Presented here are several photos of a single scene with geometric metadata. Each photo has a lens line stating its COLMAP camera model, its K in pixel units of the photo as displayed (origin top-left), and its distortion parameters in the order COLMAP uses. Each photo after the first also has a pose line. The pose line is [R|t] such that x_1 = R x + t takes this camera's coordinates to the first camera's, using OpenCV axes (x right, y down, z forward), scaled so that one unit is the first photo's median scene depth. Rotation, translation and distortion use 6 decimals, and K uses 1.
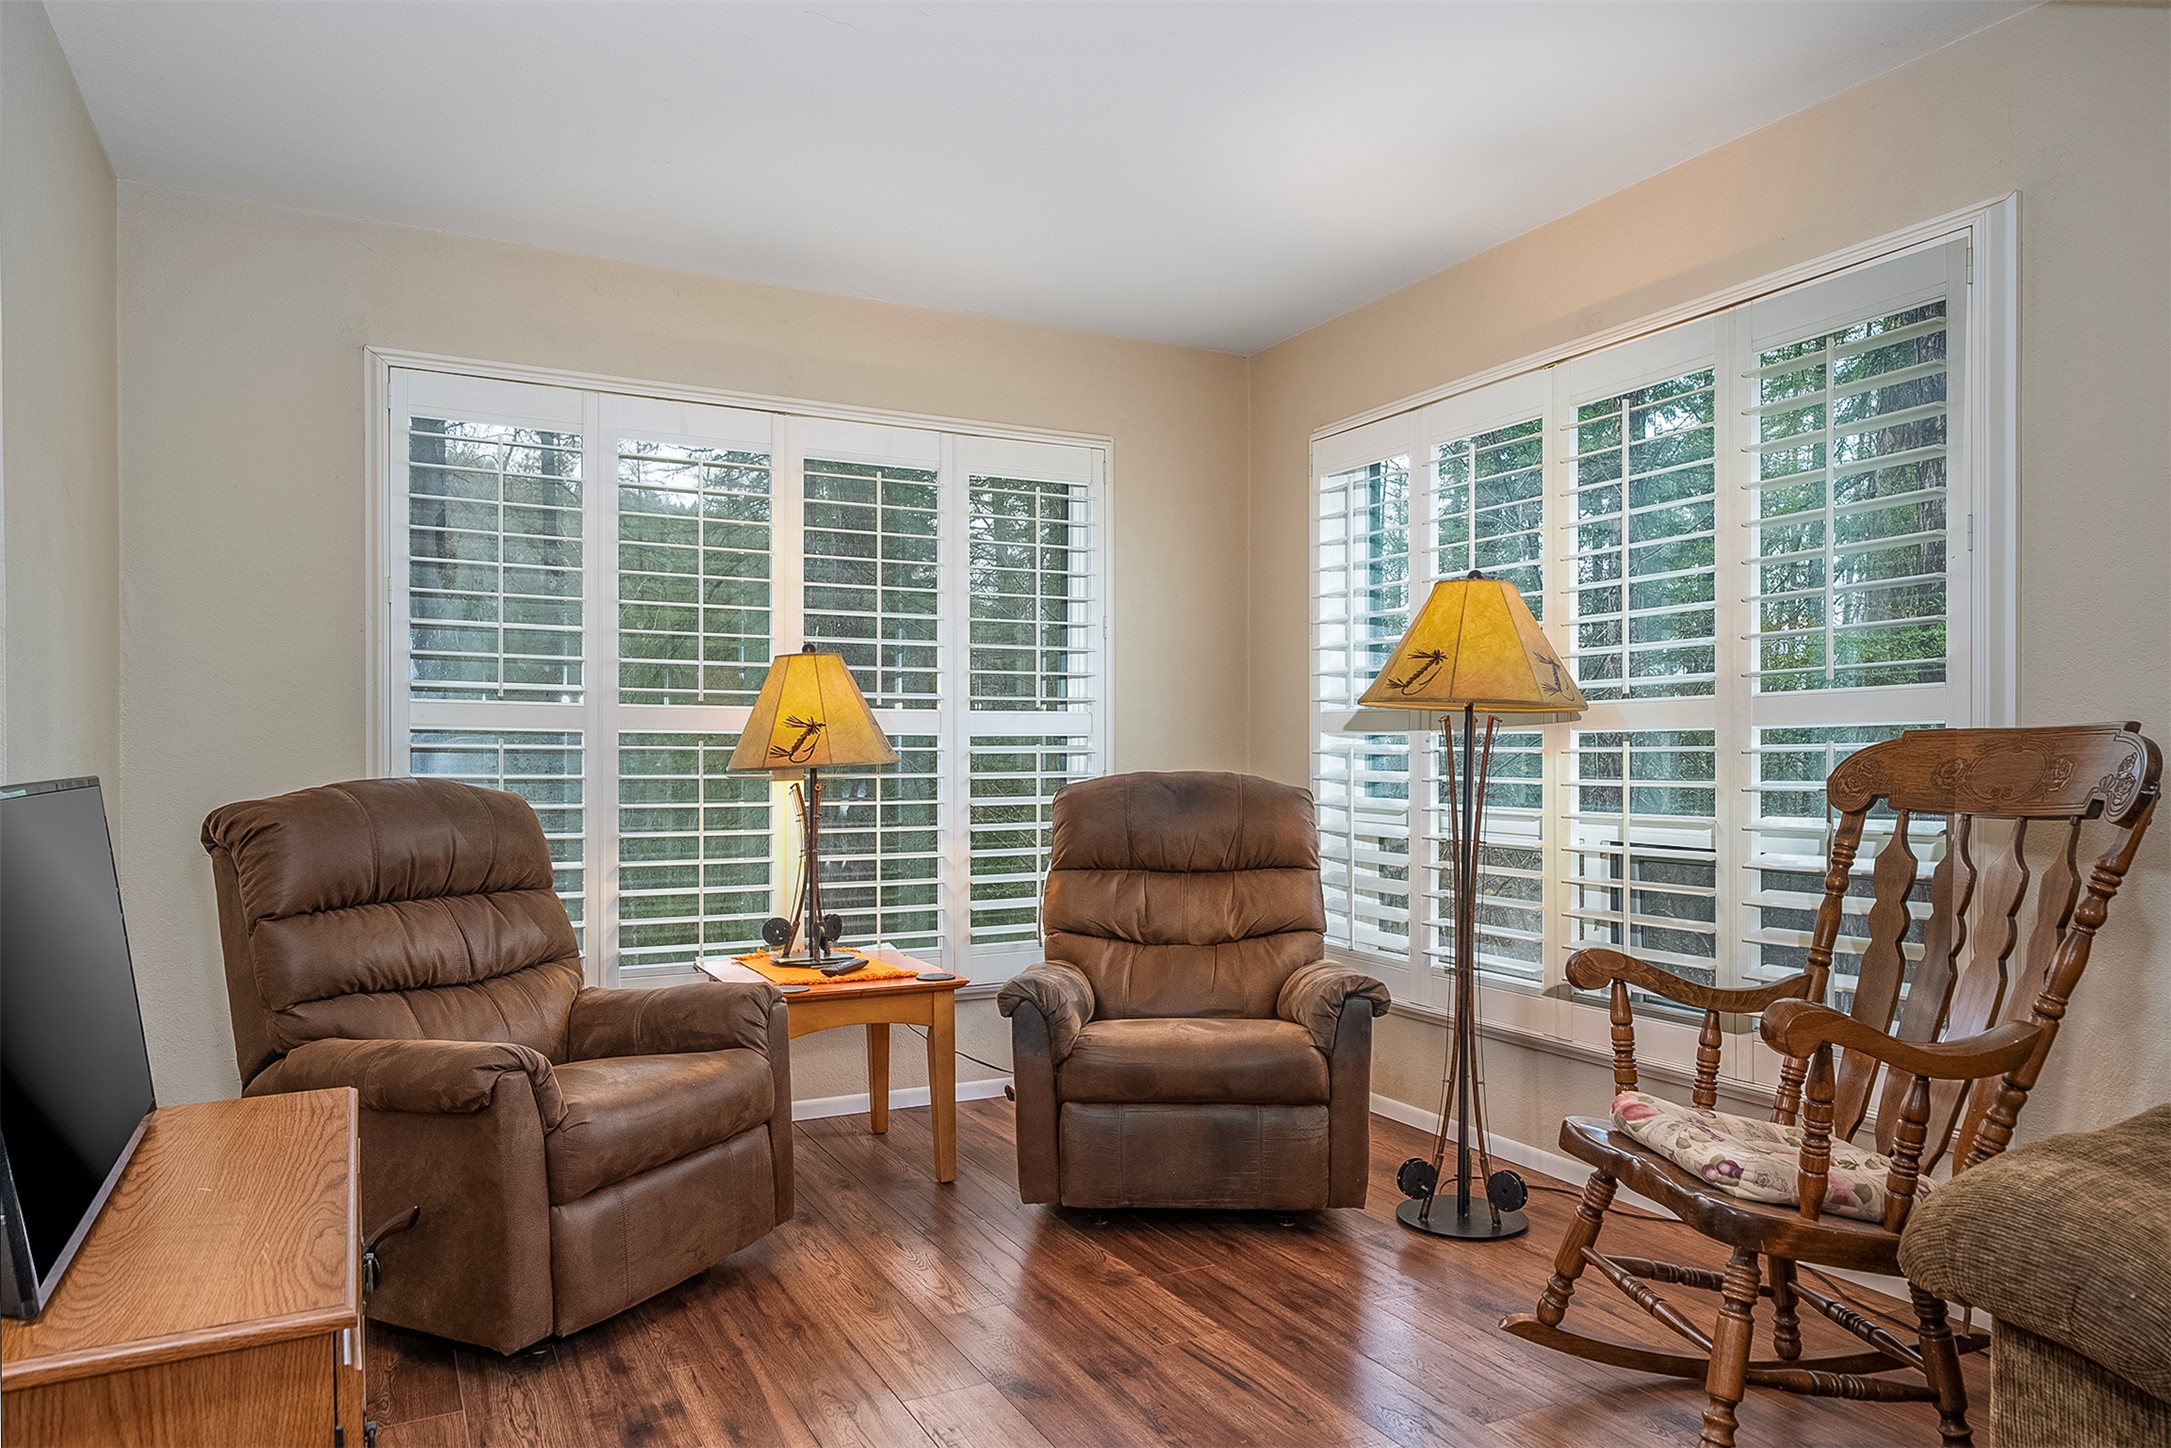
lens RADIAL K [[1451.4, 0, 1121.8], [0, 1451.4, 760.4], [0, 0, 1]] dist [-0.001228, -0.000526]
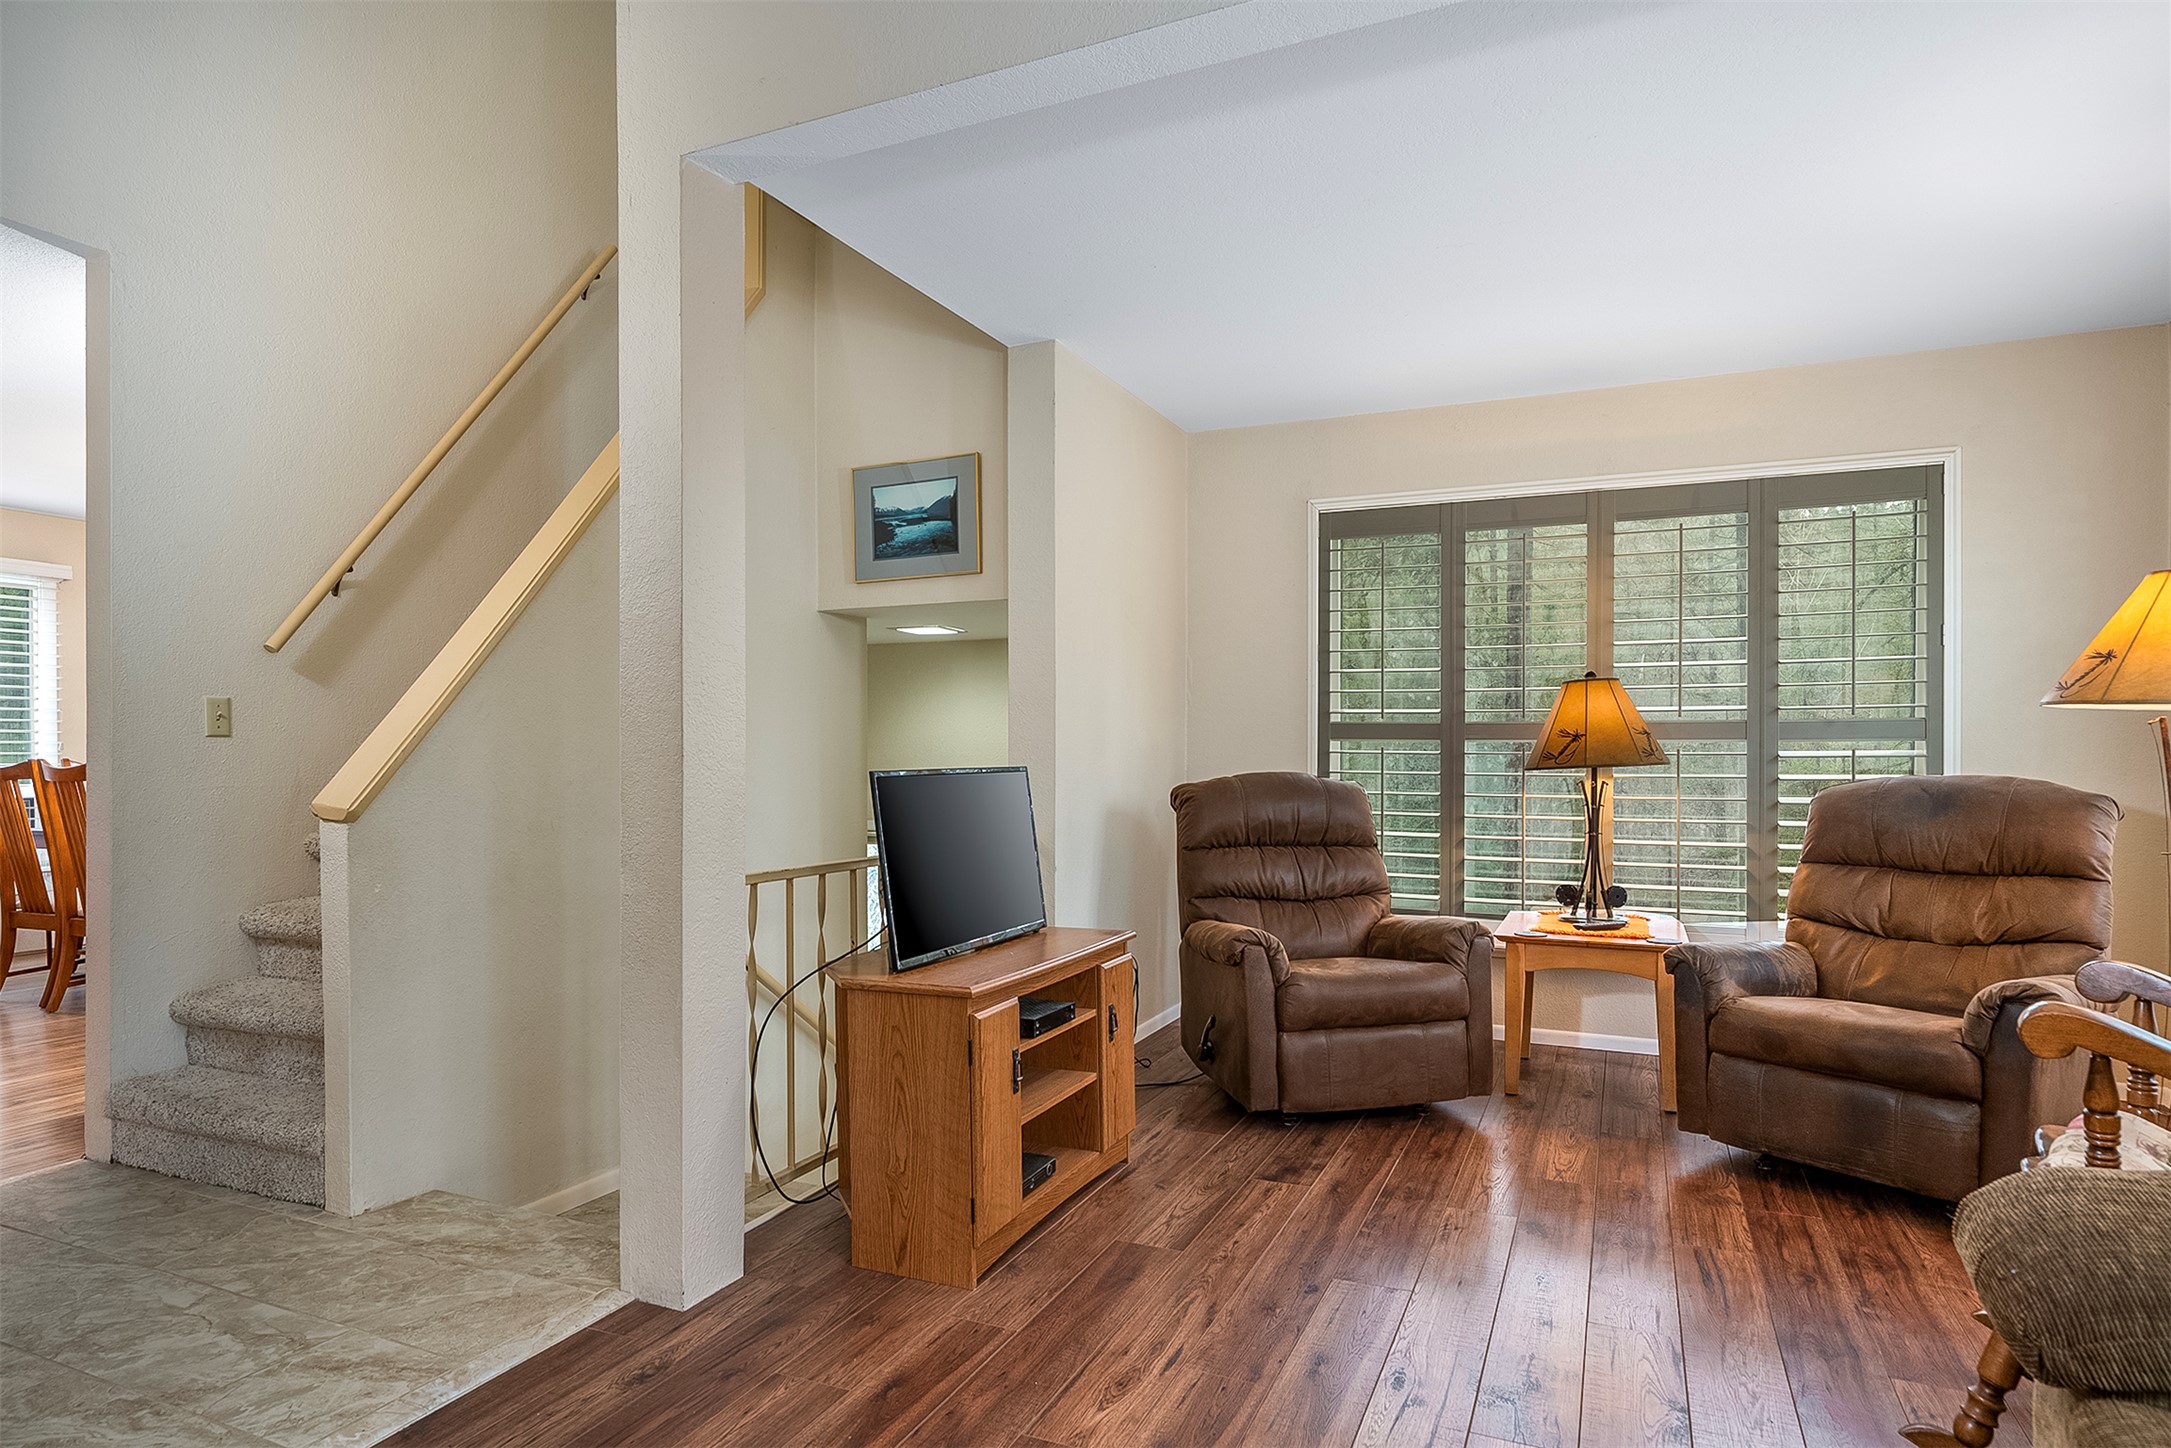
lens RADIAL K [[1226.5, 0, 1037.4], [0, 1226.5, 754.2], [0, 0, 1]] dist [0.001186, 0.000319]
pose [[0.593518, -0.001425, -0.804820, 0.448087], [-0.004965, 0.999973, -0.005433, 0.000527], [0.804806, 0.007220, 0.593494, -0.041203]]
